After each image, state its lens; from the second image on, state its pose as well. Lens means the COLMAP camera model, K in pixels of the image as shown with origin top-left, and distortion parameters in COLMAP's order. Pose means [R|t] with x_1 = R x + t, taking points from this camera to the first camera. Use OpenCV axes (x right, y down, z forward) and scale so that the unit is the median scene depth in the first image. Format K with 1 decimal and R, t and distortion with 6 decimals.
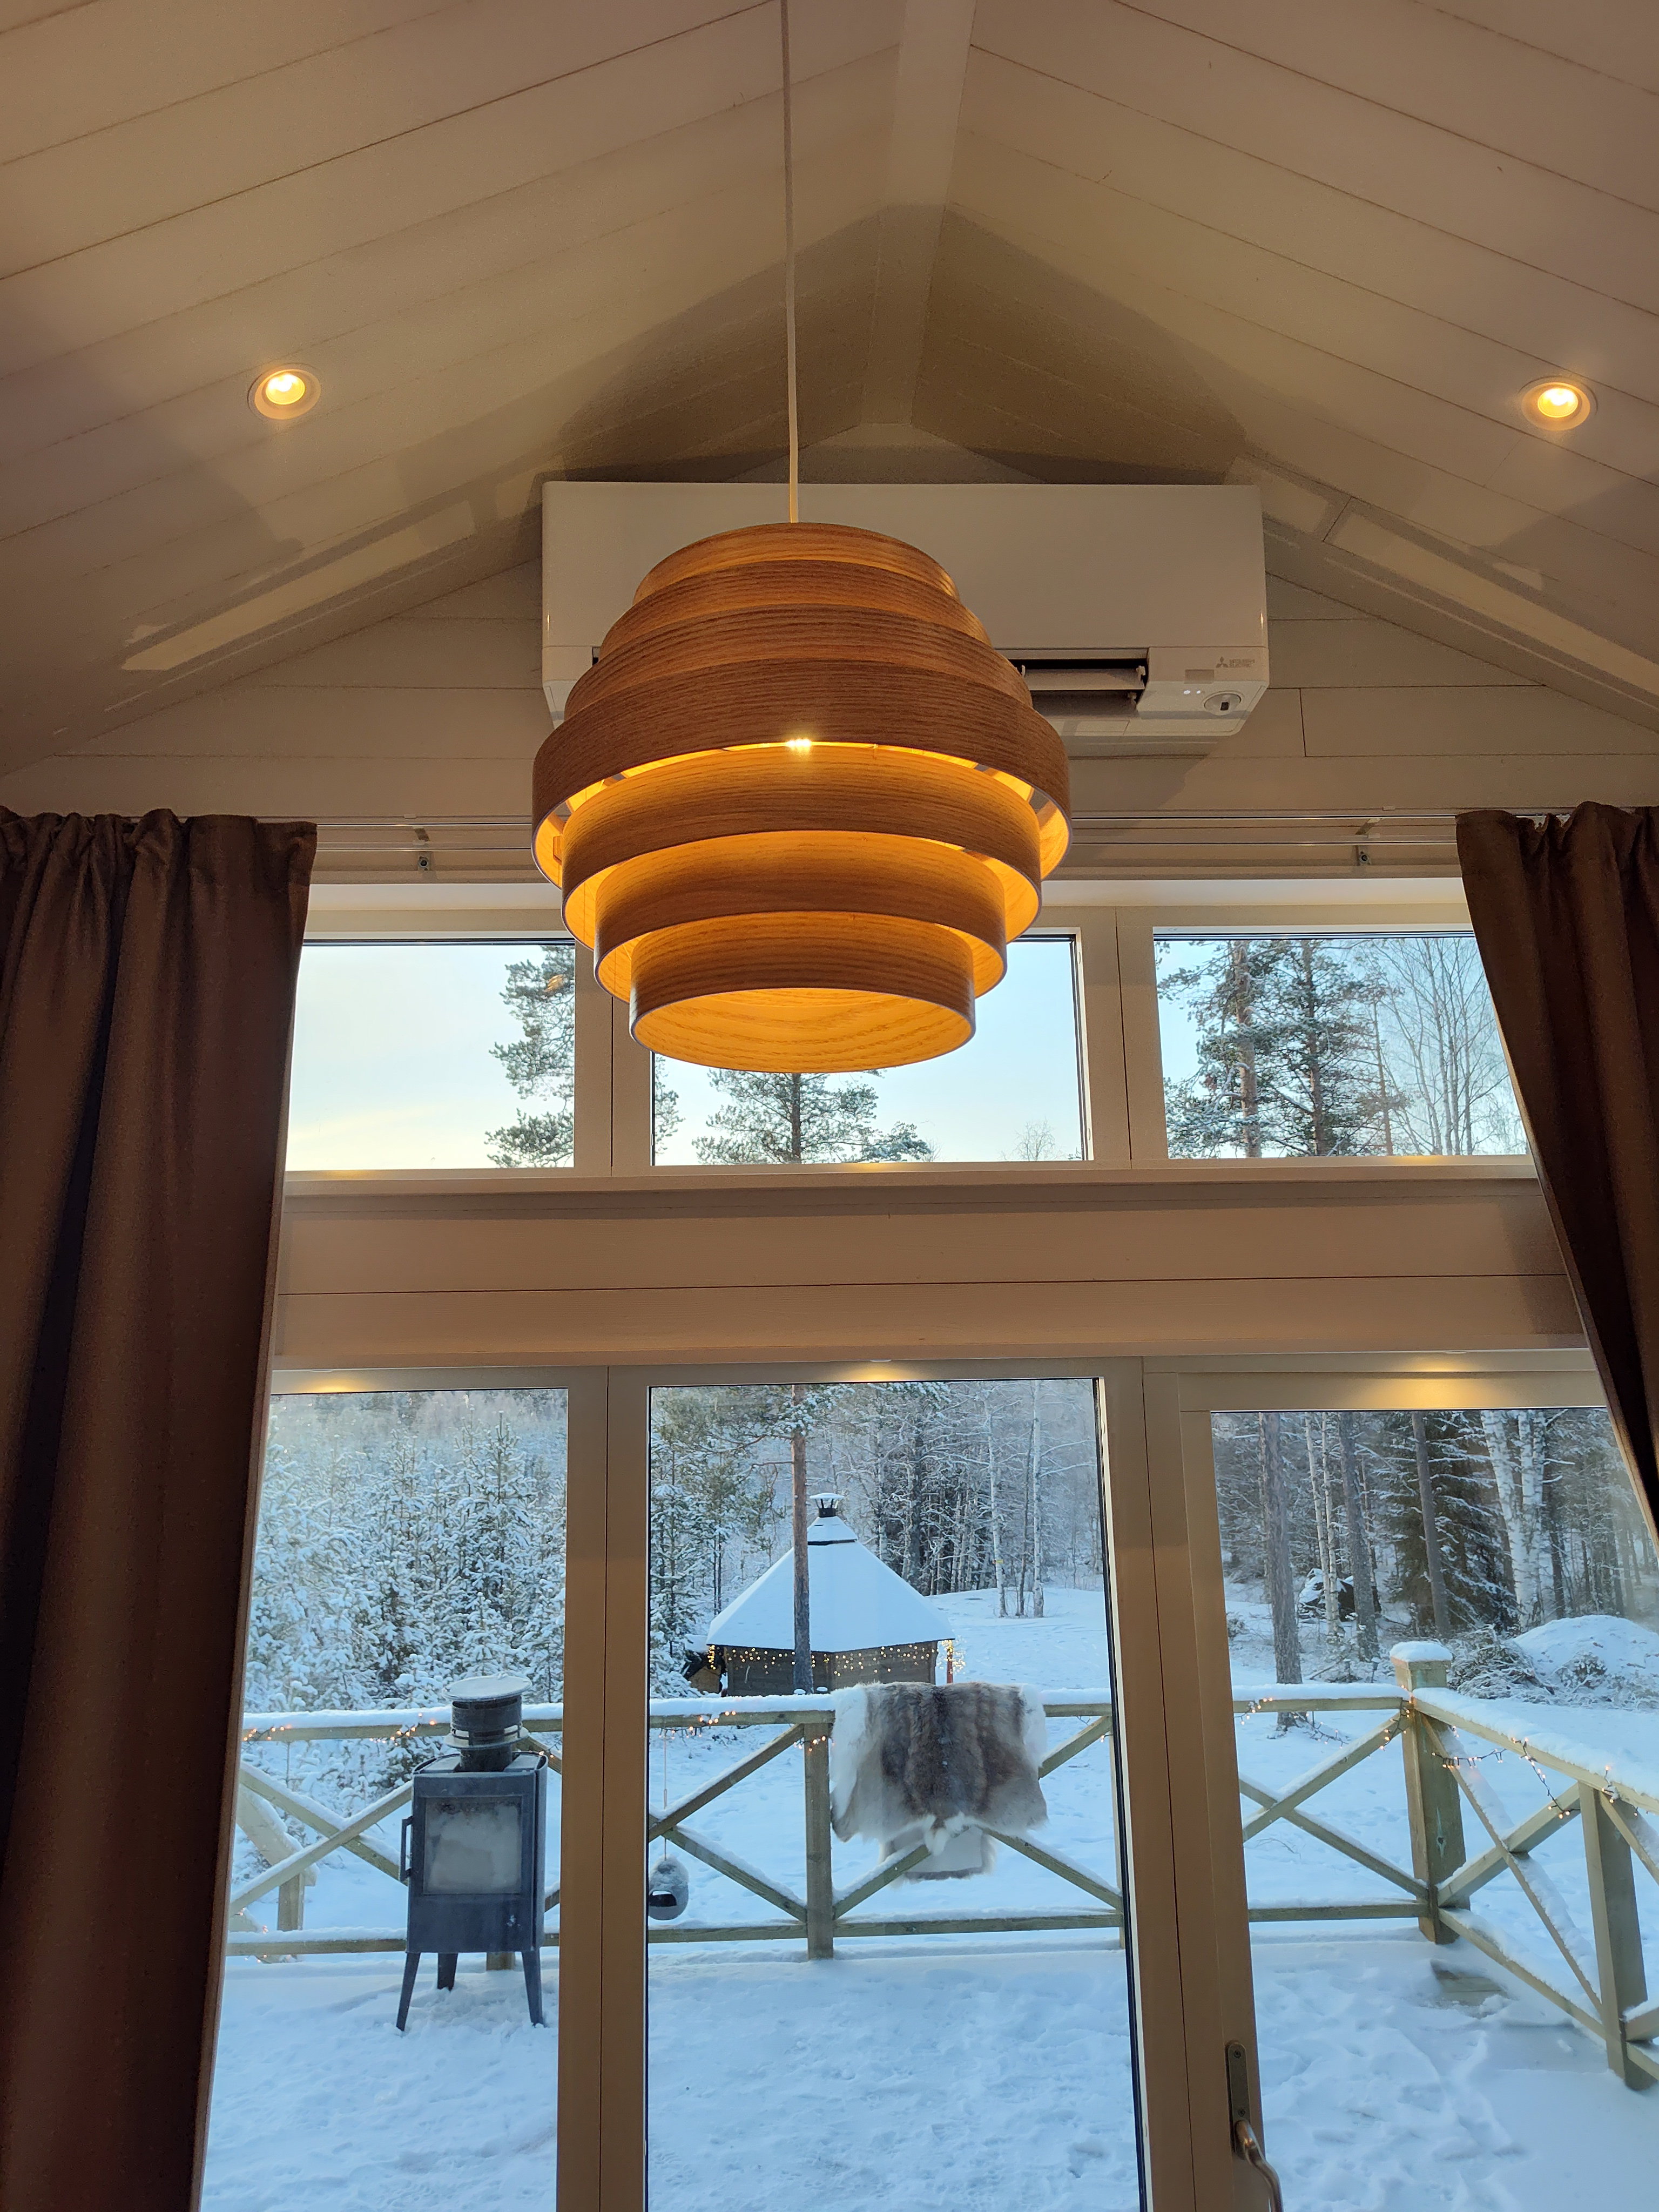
lens RADIAL K [[1508.8, 0, 829.5], [0, 1508.8, 1106.0], [0, 0, 1]] dist [0.042784, -0.068038]
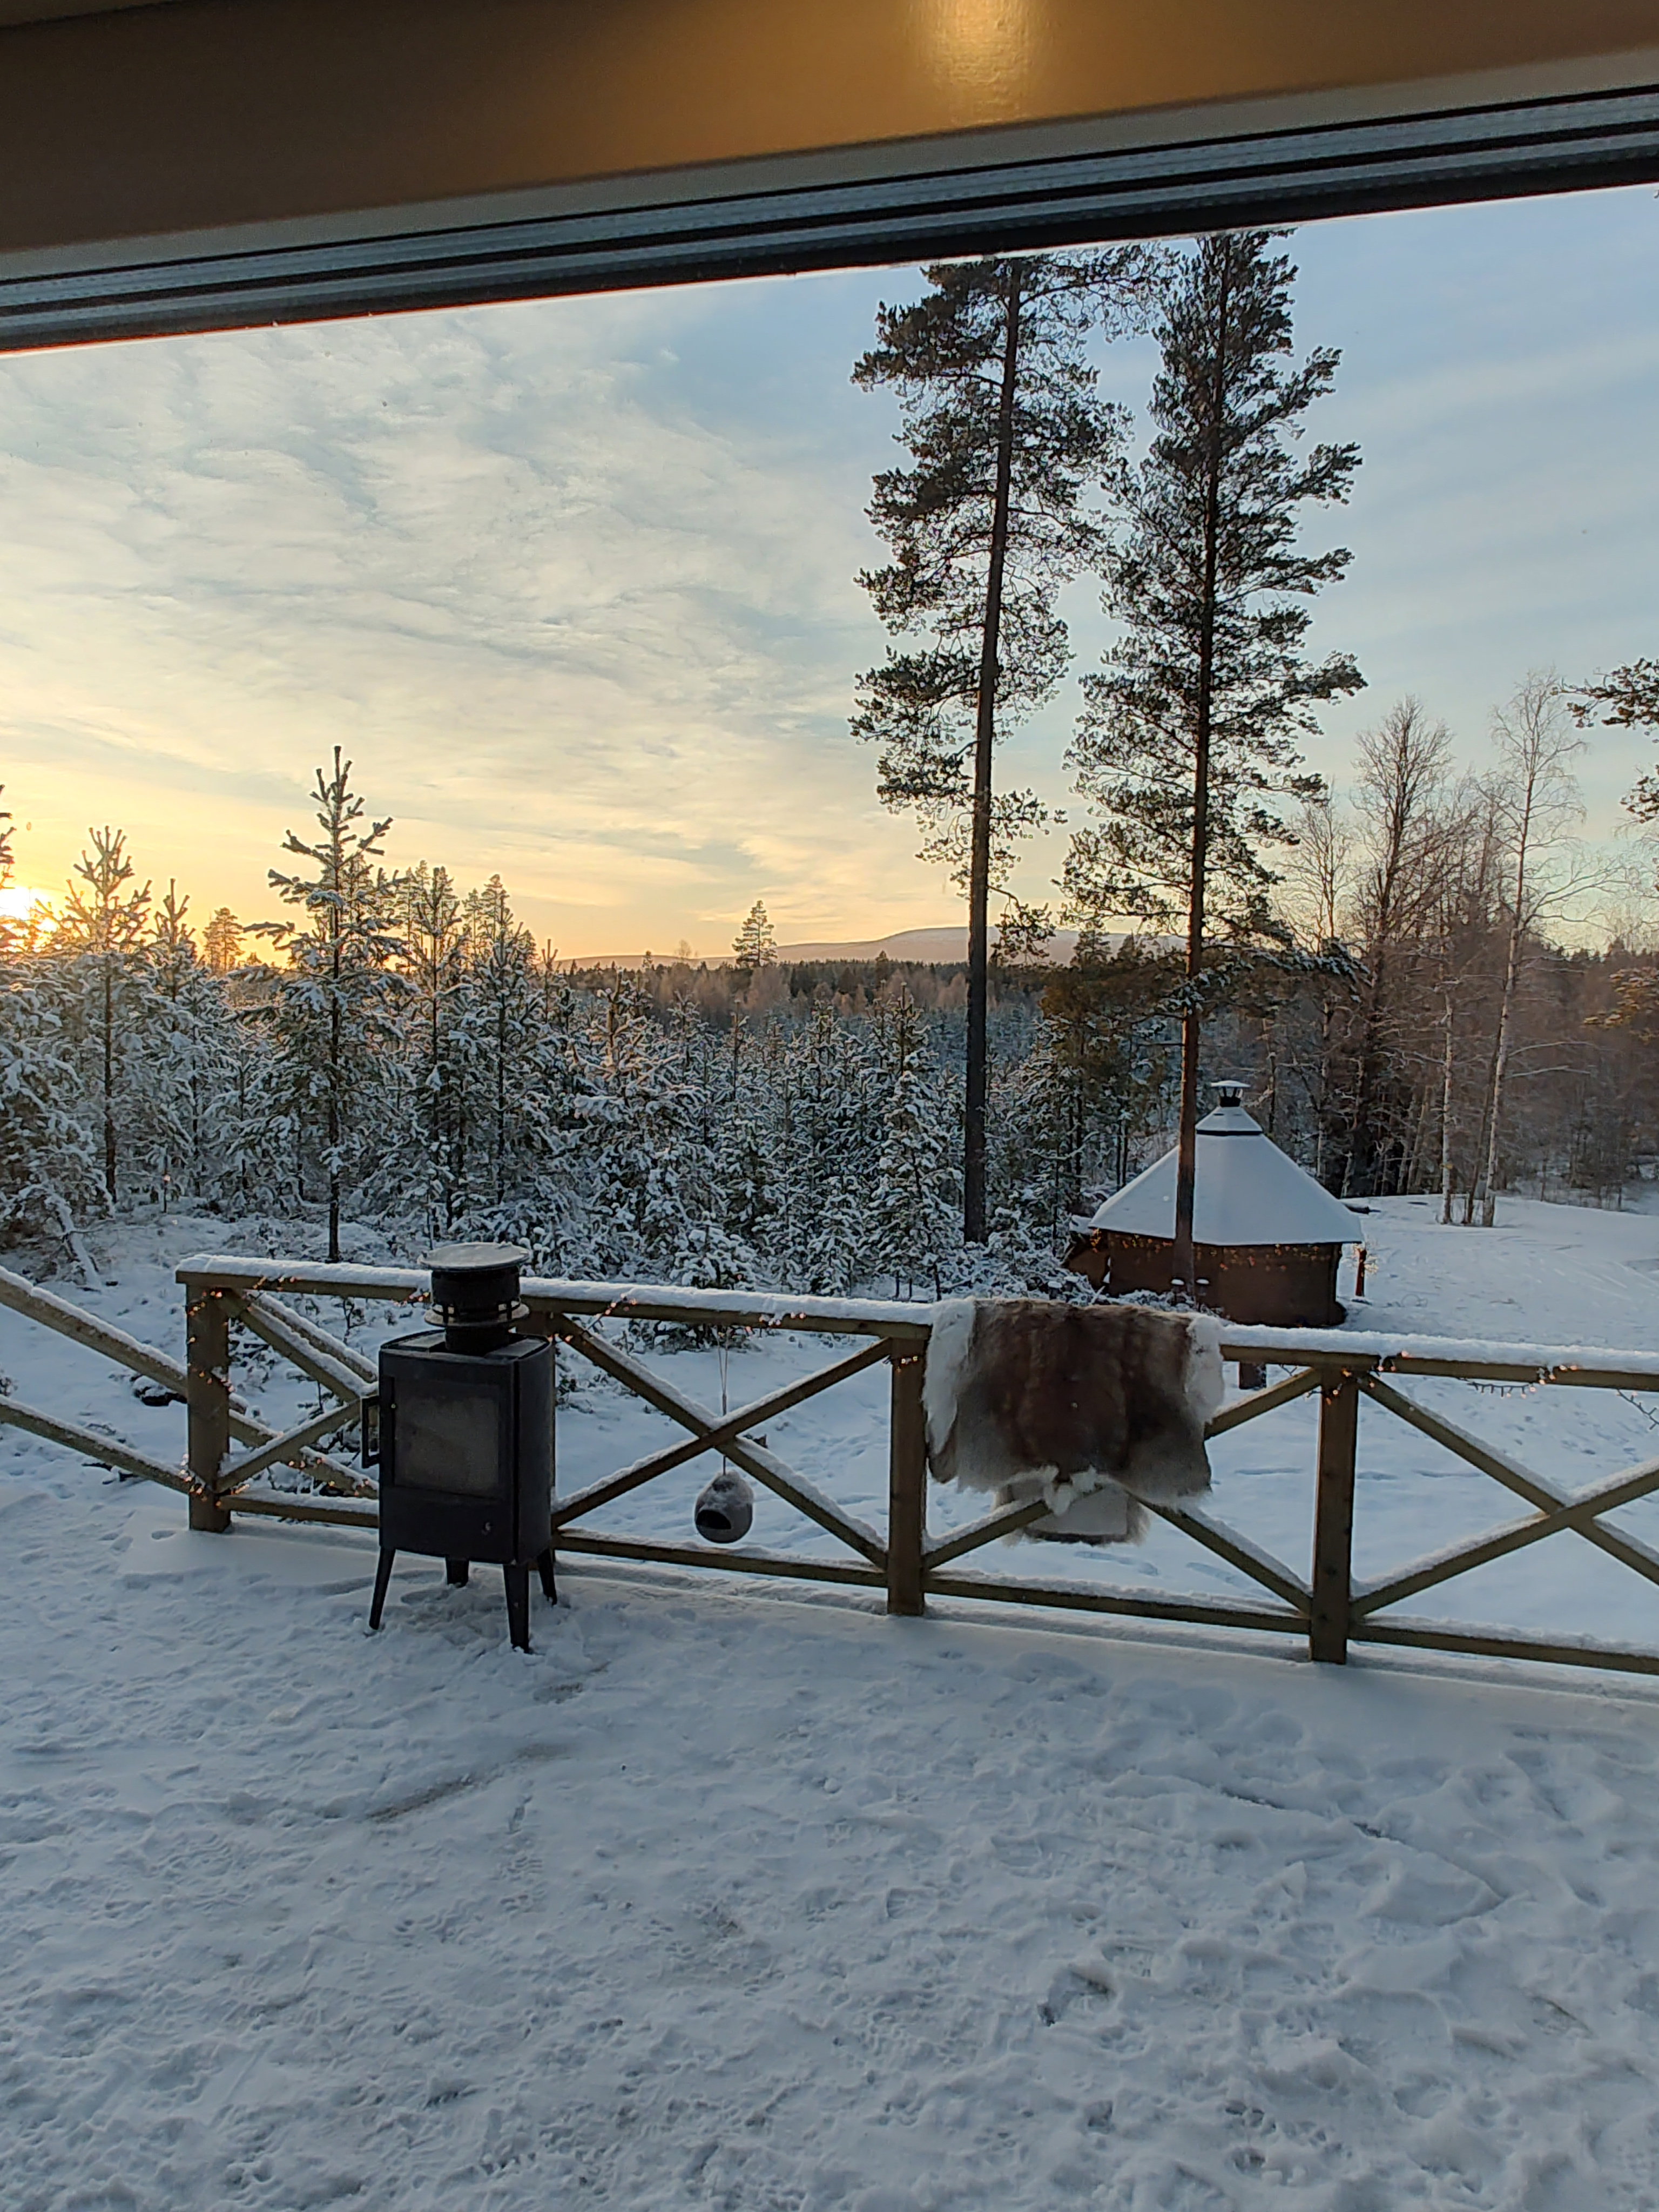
lens RADIAL K [[1549.9, 0, 829.5], [0, 1549.9, 1106.0], [0, 0, 1]] dist [-0.004152, -0.007006]
pose [[0.955713, 0.056935, -0.288740, 0.096572], [0.021901, 0.964629, 0.262700, 0.052686], [0.293483, -0.257390, 0.920662, 0.175388]]
